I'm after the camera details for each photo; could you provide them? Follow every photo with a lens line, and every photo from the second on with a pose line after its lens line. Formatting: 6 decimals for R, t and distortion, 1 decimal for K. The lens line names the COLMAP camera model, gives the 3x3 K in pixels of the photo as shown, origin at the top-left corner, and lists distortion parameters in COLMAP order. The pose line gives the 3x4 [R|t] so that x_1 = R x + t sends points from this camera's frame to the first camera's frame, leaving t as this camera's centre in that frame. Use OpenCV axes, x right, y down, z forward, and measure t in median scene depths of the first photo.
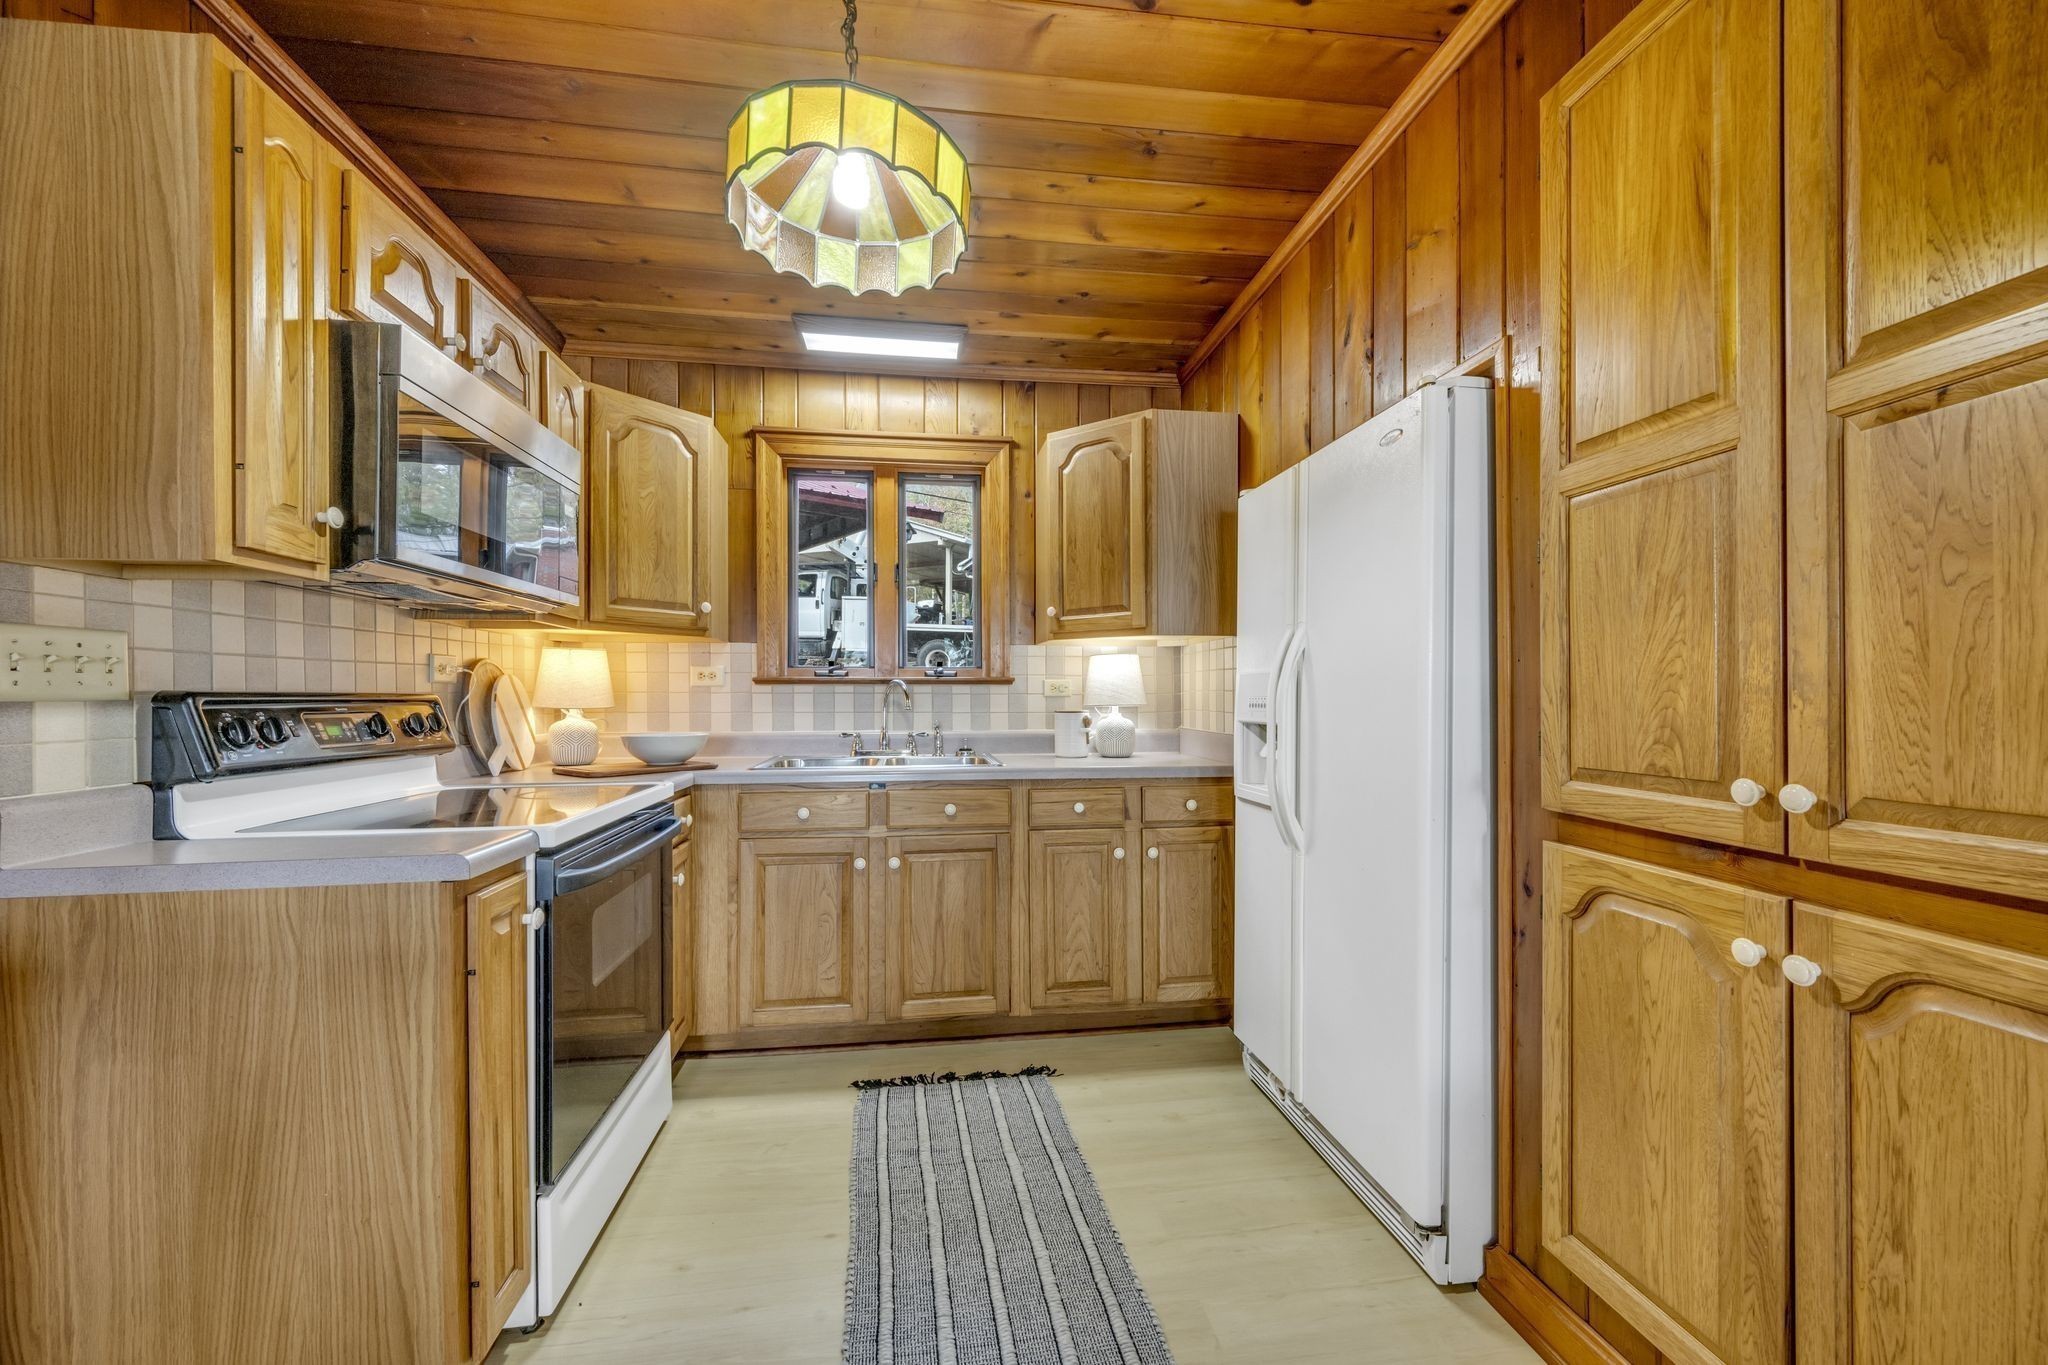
lens RADIAL K [[808.2, 0, 1025.8], [0, 808.2, 693.7], [0, 0, 1]] dist [-0.000694, -0.000222]
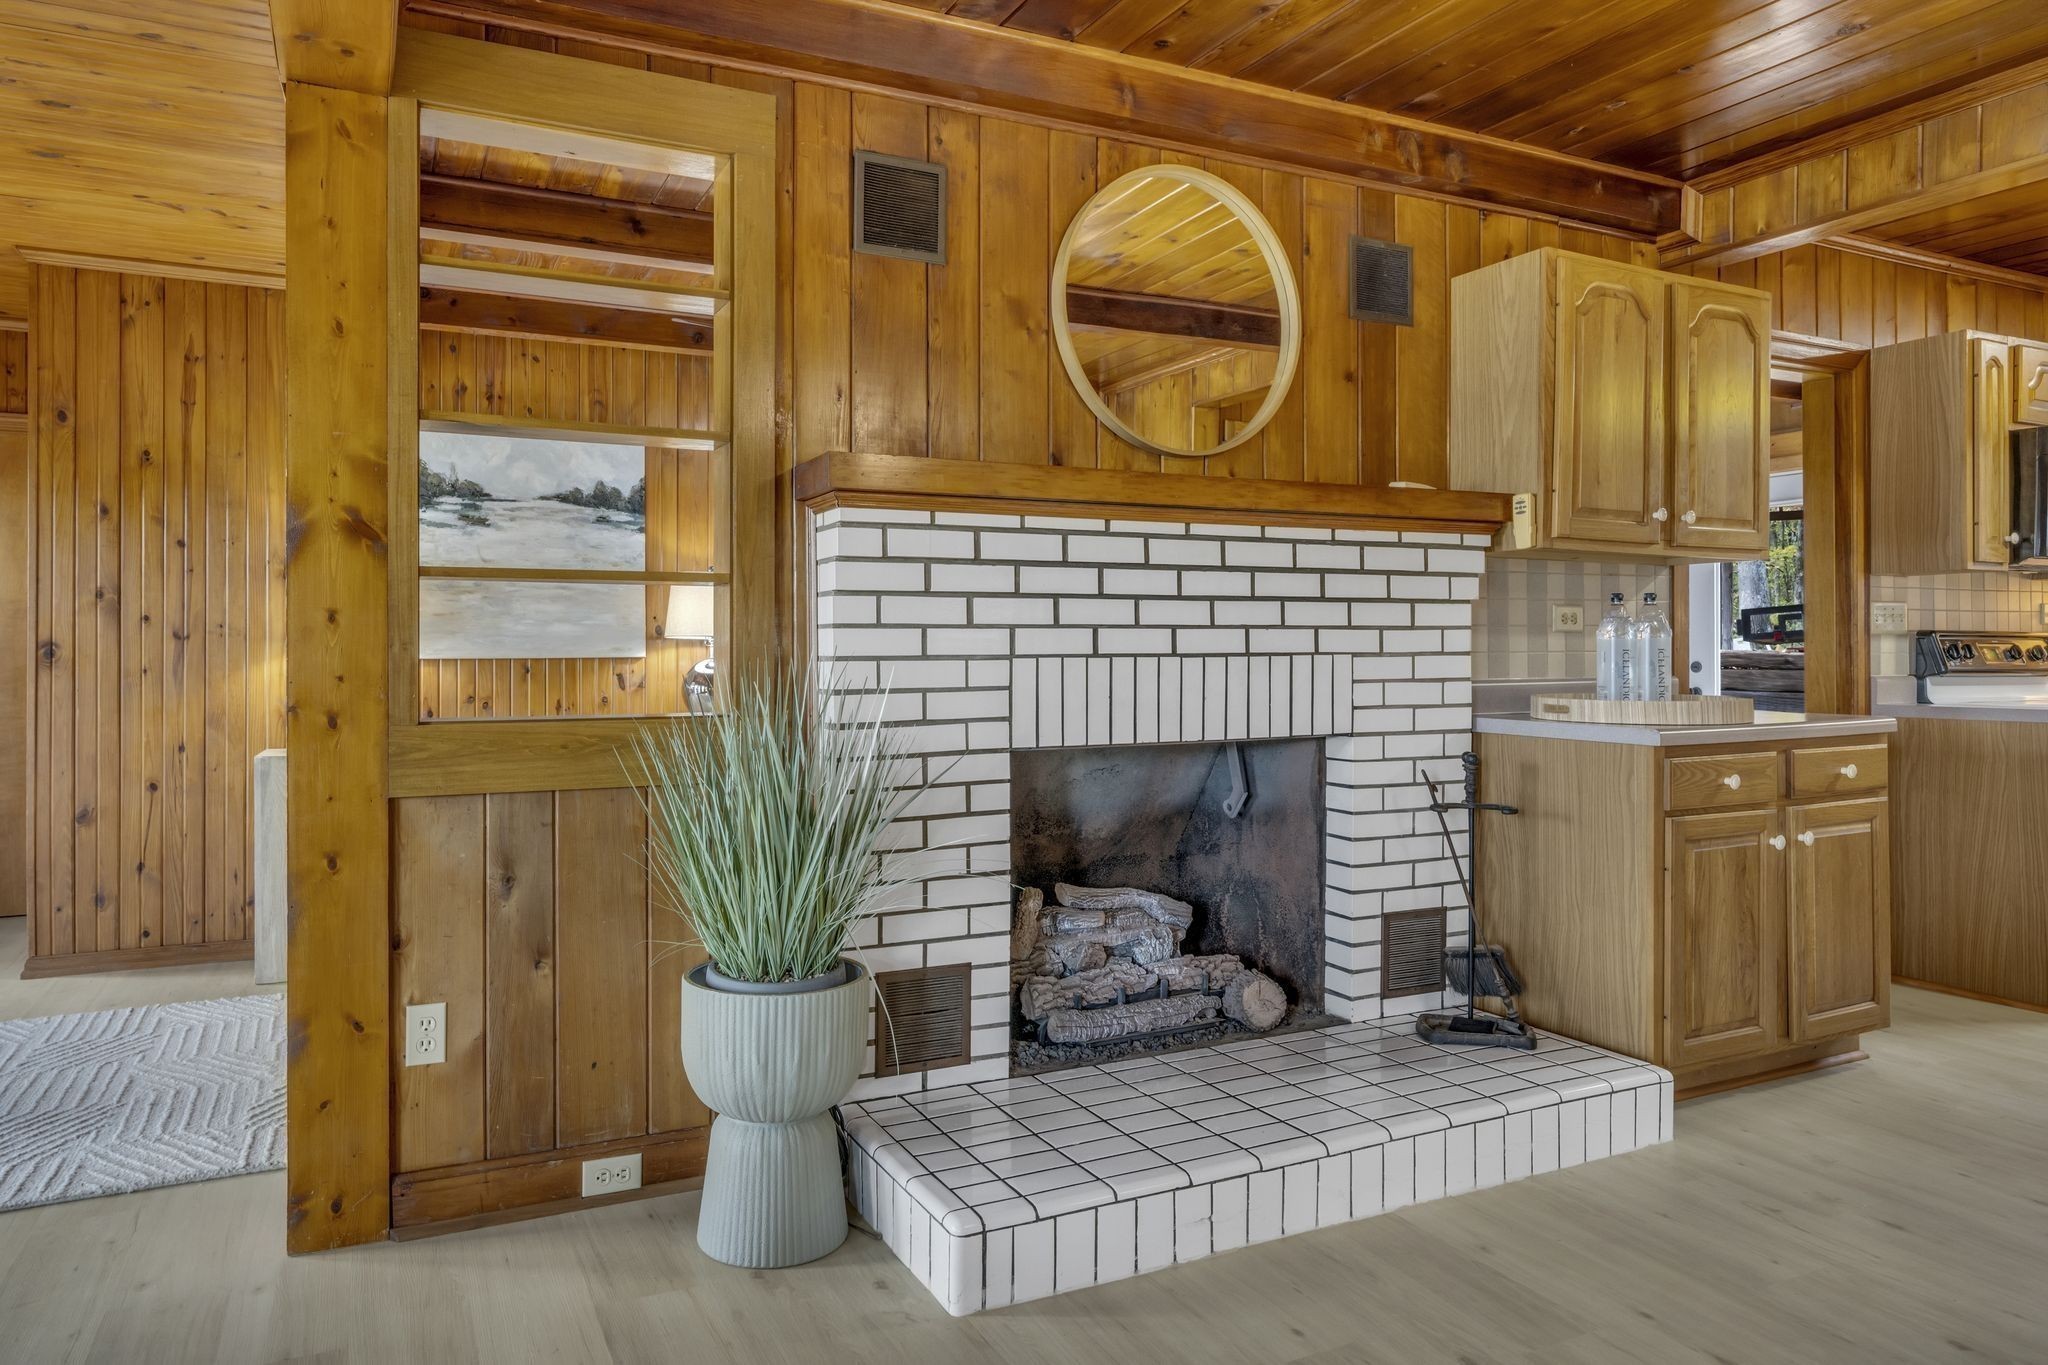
lens RADIAL K [[1291.5, 0, 958.1], [0, 1291.5, 638.2], [0, 0, 1]] dist [-0.001473, -0.001447]
pose [[0.296455, -0.001401, -0.955046, 1.436222], [-0.003912, 0.999989, -0.002681, 0.039476], [0.955039, 0.004531, 0.296446, -2.494966]]
